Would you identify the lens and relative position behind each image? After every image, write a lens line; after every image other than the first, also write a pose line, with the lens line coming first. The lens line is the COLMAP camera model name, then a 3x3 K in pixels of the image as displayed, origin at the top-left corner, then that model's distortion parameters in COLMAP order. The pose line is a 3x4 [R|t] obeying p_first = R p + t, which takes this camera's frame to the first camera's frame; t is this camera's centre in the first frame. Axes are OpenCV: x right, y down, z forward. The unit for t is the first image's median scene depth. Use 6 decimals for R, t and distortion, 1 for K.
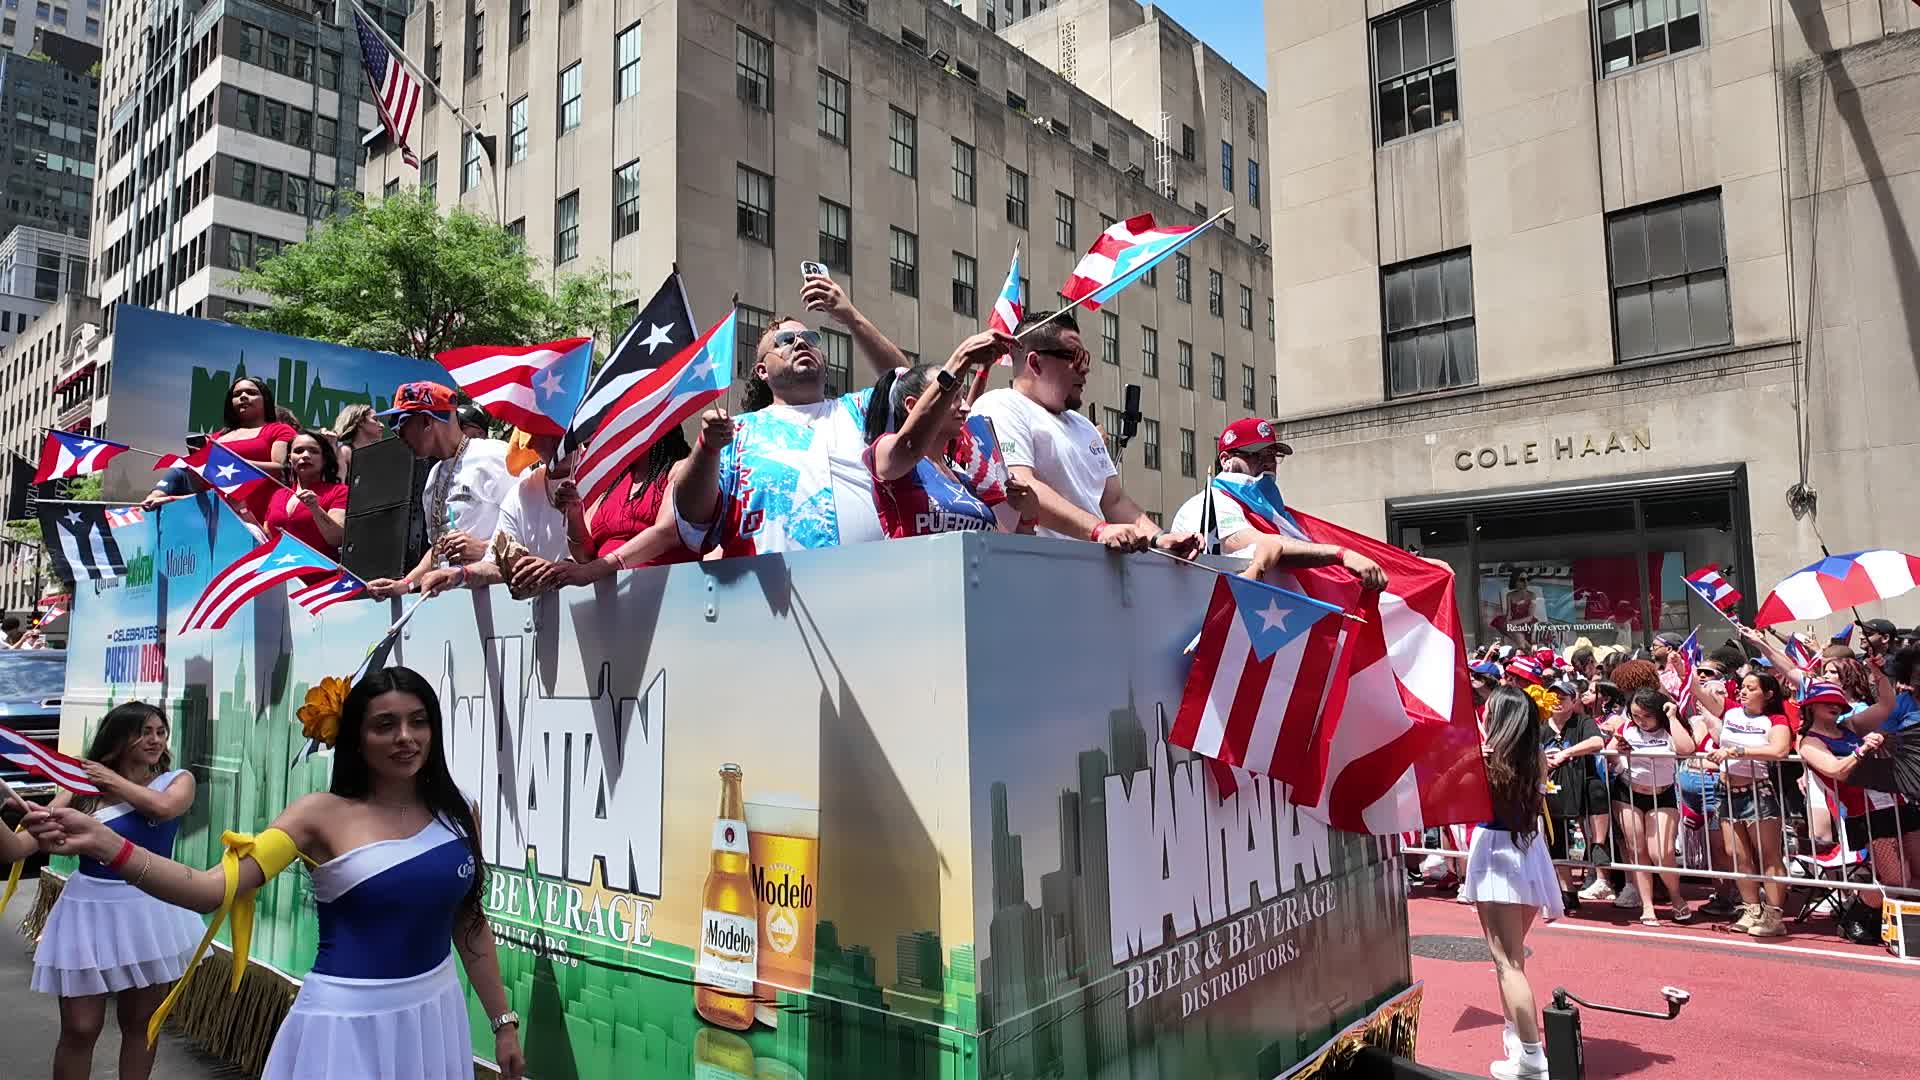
lens RADIAL K [[1102.5, 0, 952.2], [0, 1102.5, 550.4], [0, 0, 1]] dist [0.012251, -0.013990]
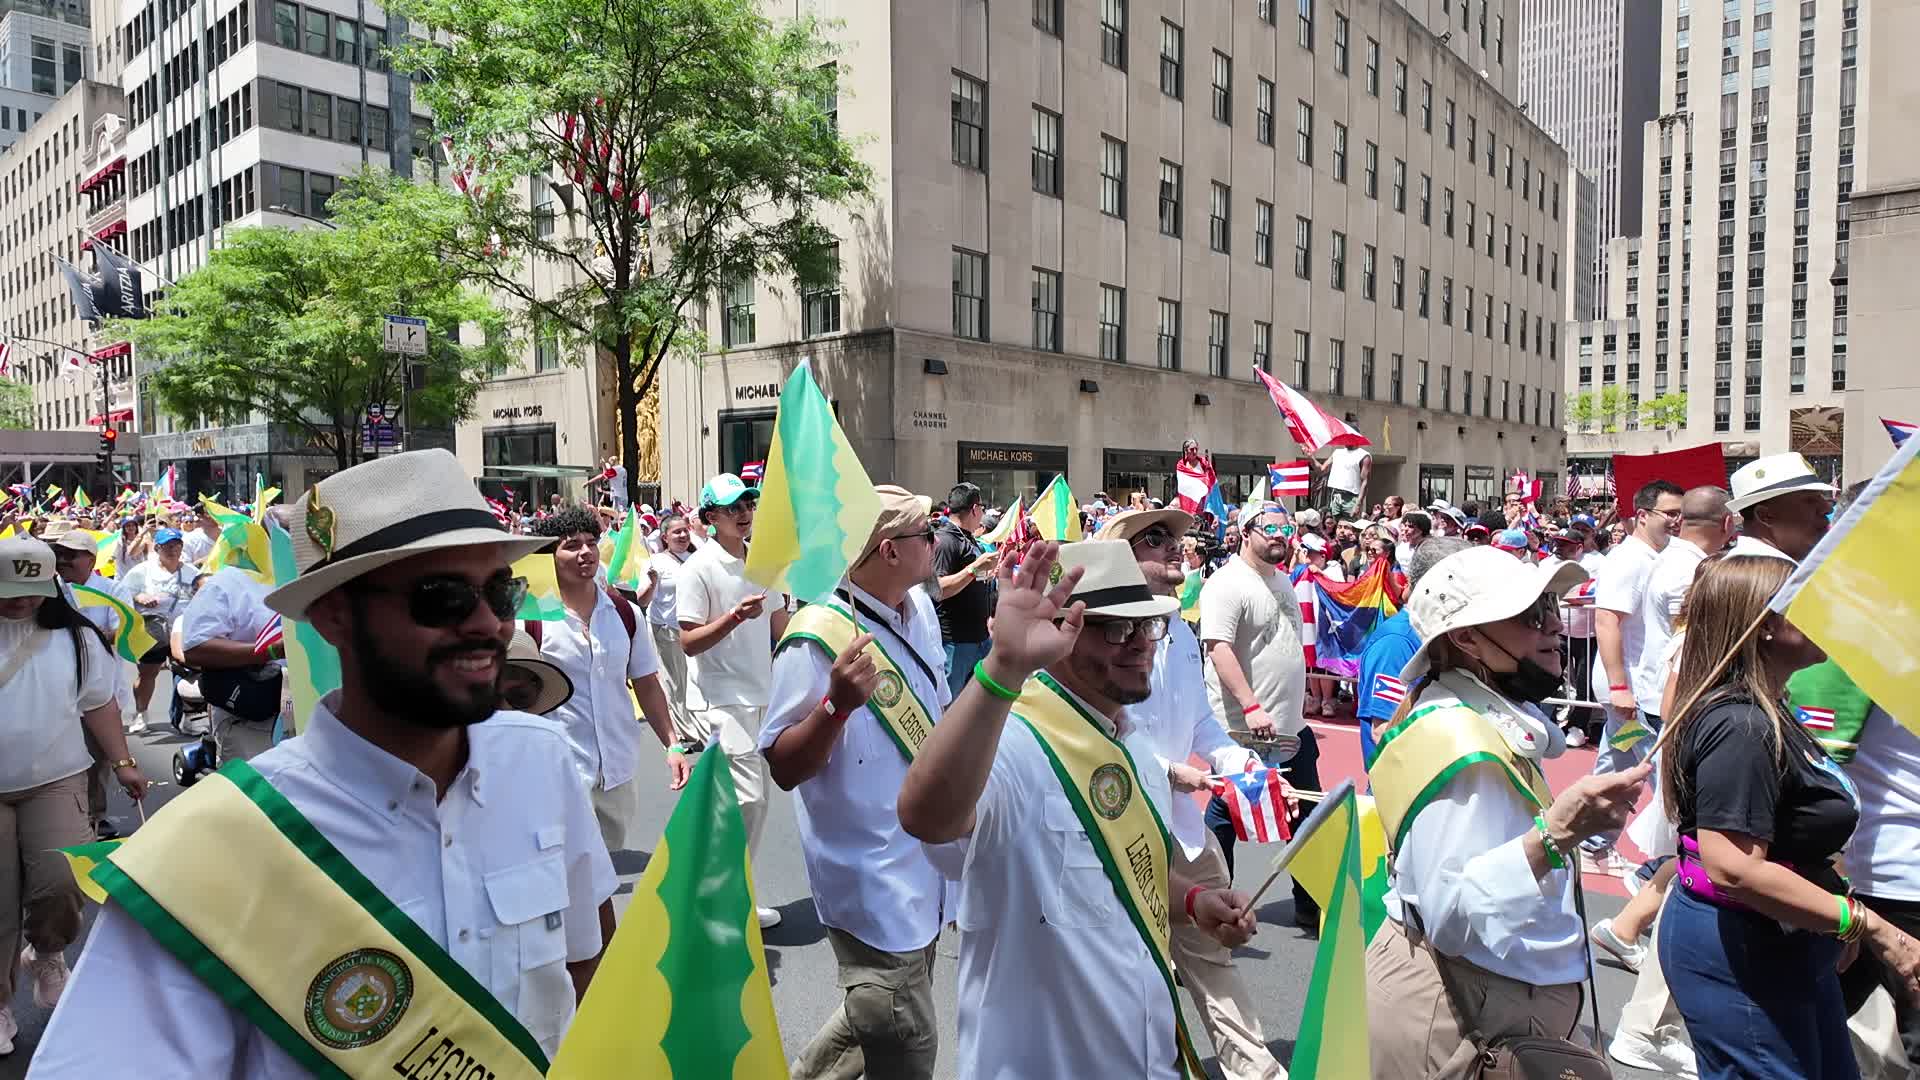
lens RADIAL K [[1102.5, 0, 949.3], [0, 1102.5, 552.1], [0, 0, 1]] dist [0.012251, -0.013990]
pose [[0.999866, 0.015751, -0.004403, -0.171750], [-0.014919, 0.988726, 0.148988, 0.010240], [0.006700, -0.148902, 0.988829, 0.111612]]
